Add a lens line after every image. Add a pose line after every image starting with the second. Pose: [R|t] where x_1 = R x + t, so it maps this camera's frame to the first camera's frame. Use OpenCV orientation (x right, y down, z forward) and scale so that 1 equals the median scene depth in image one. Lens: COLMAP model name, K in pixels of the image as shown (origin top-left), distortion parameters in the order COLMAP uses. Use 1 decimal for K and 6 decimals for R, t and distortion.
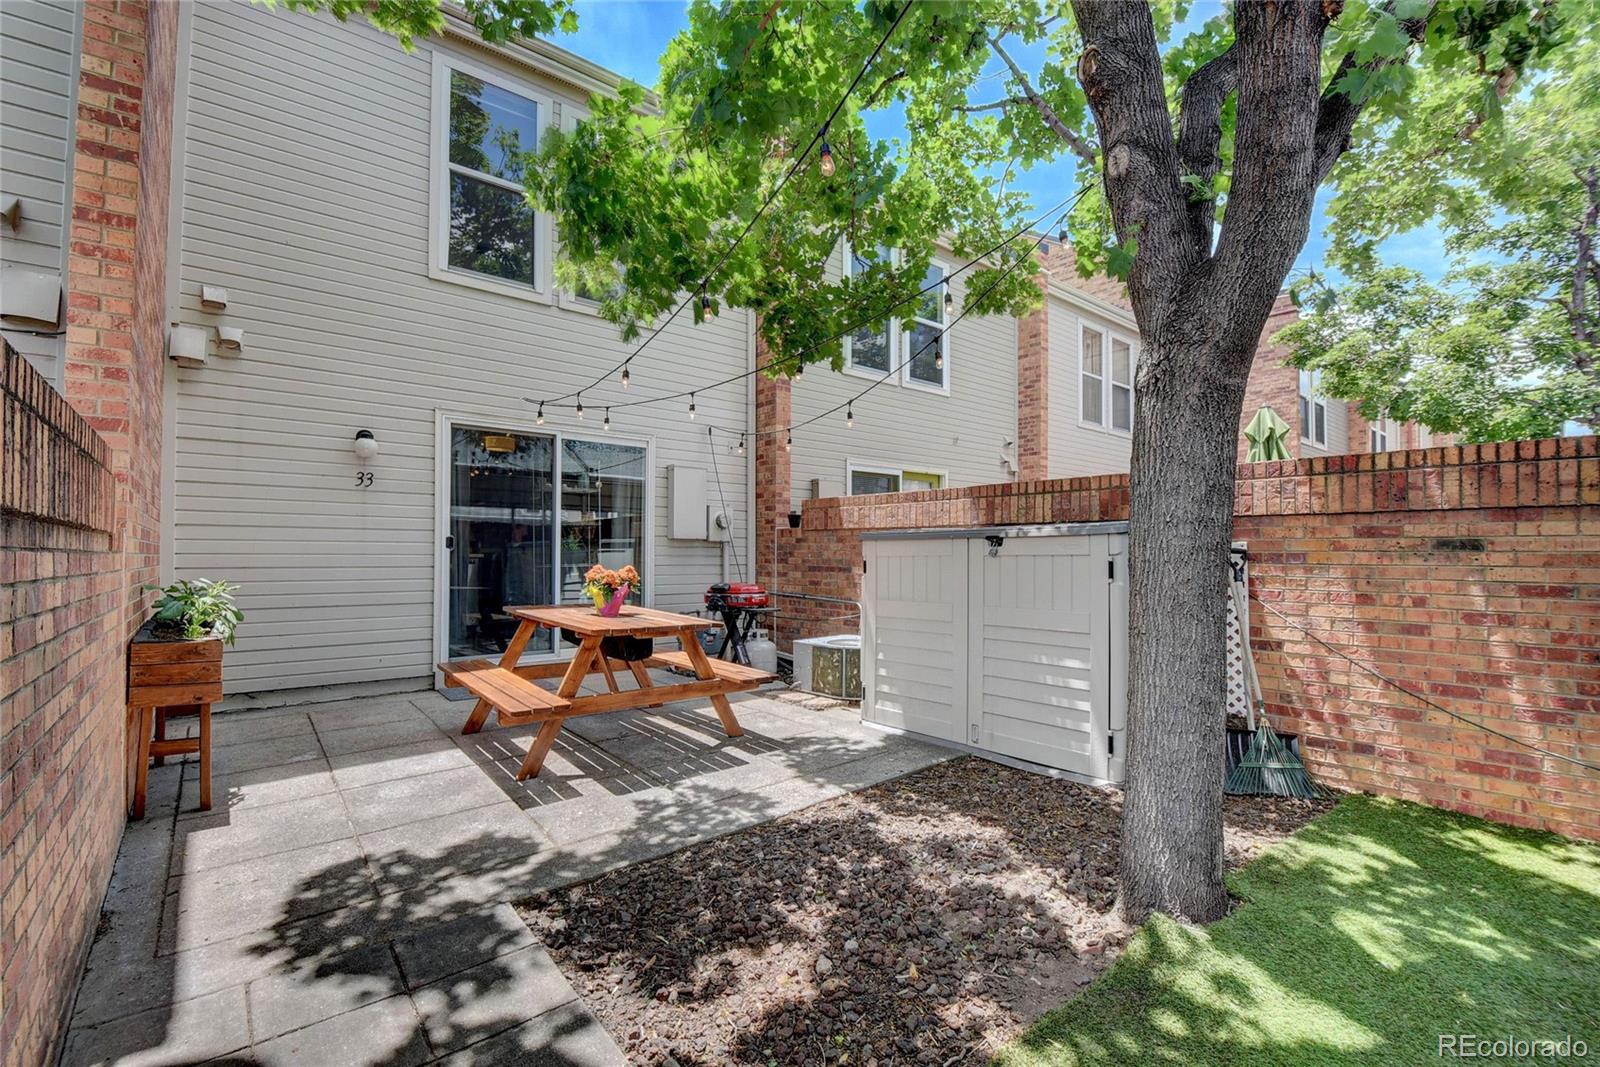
lens RADIAL K [[697.8, 0, 791.1], [0, 697.8, 549.0], [0, 0, 1]] dist [-0.012279, -0.006809]
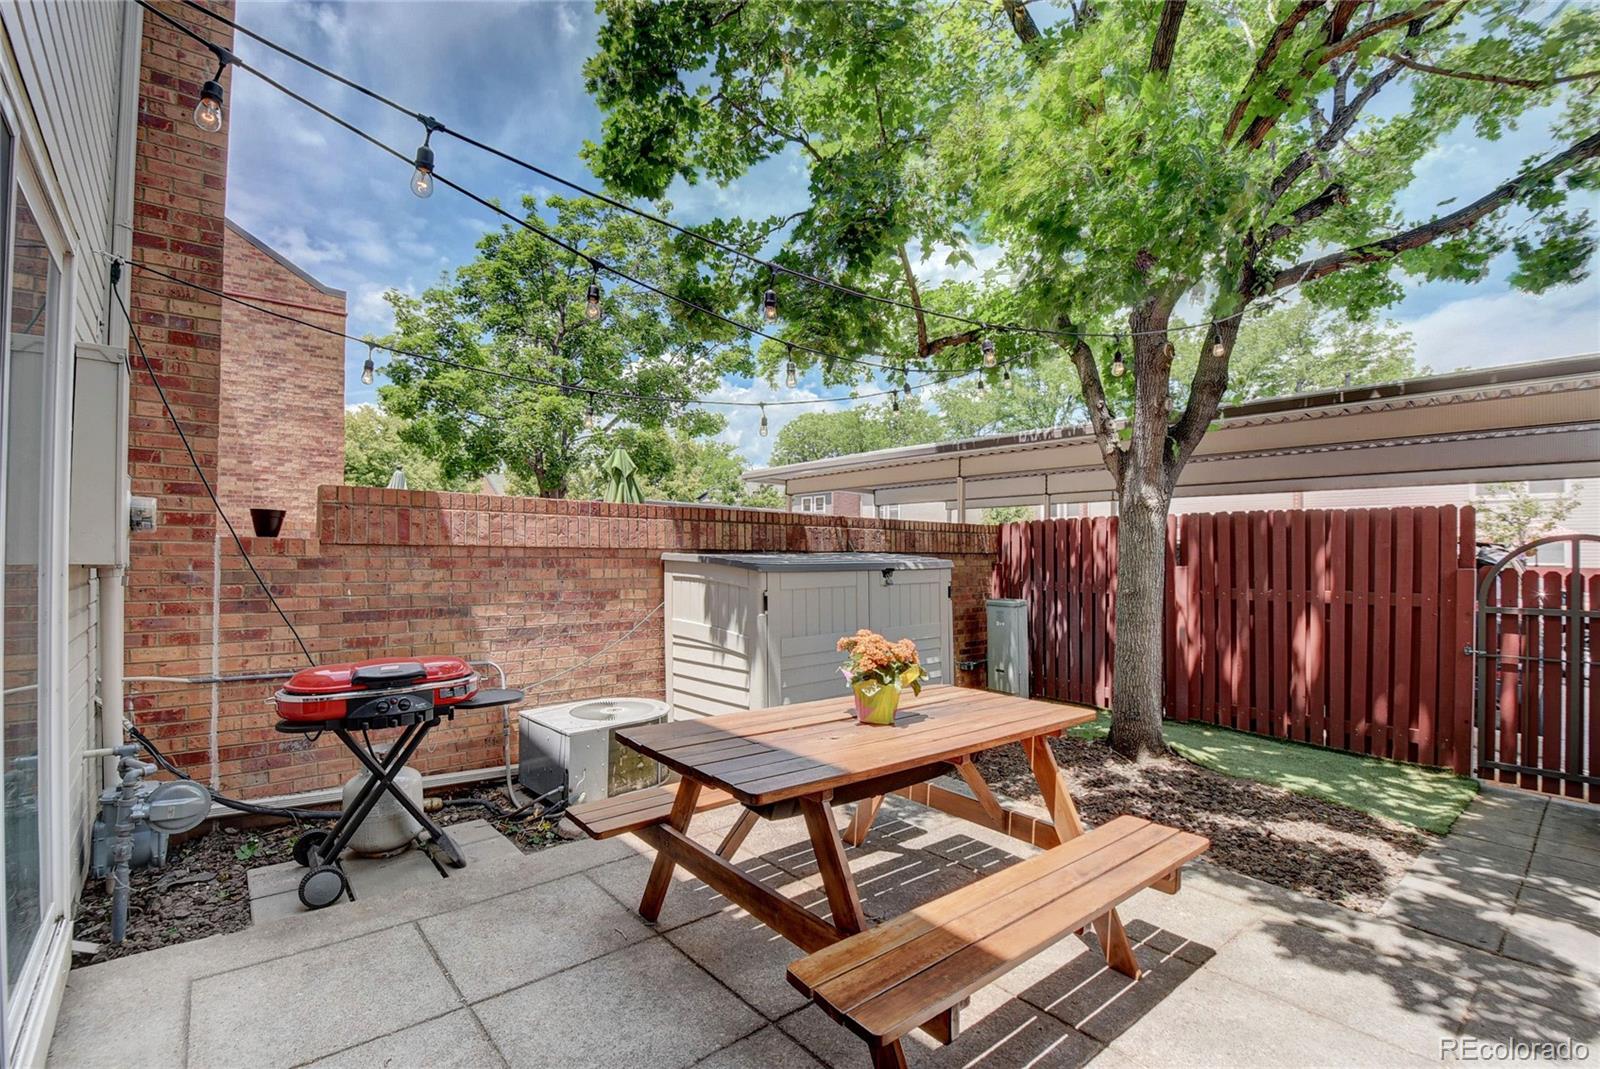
lens RADIAL K [[720.1, 0, 802.0], [0, 720.1, 548.0], [0, 0, 1]] dist [-0.004112, -0.011750]
pose [[-0.038383, 0.007256, 0.999237, -0.887114], [-0.011901, 0.999899, -0.007718, -0.040647], [-0.999192, -0.012188, -0.038292, 1.143168]]
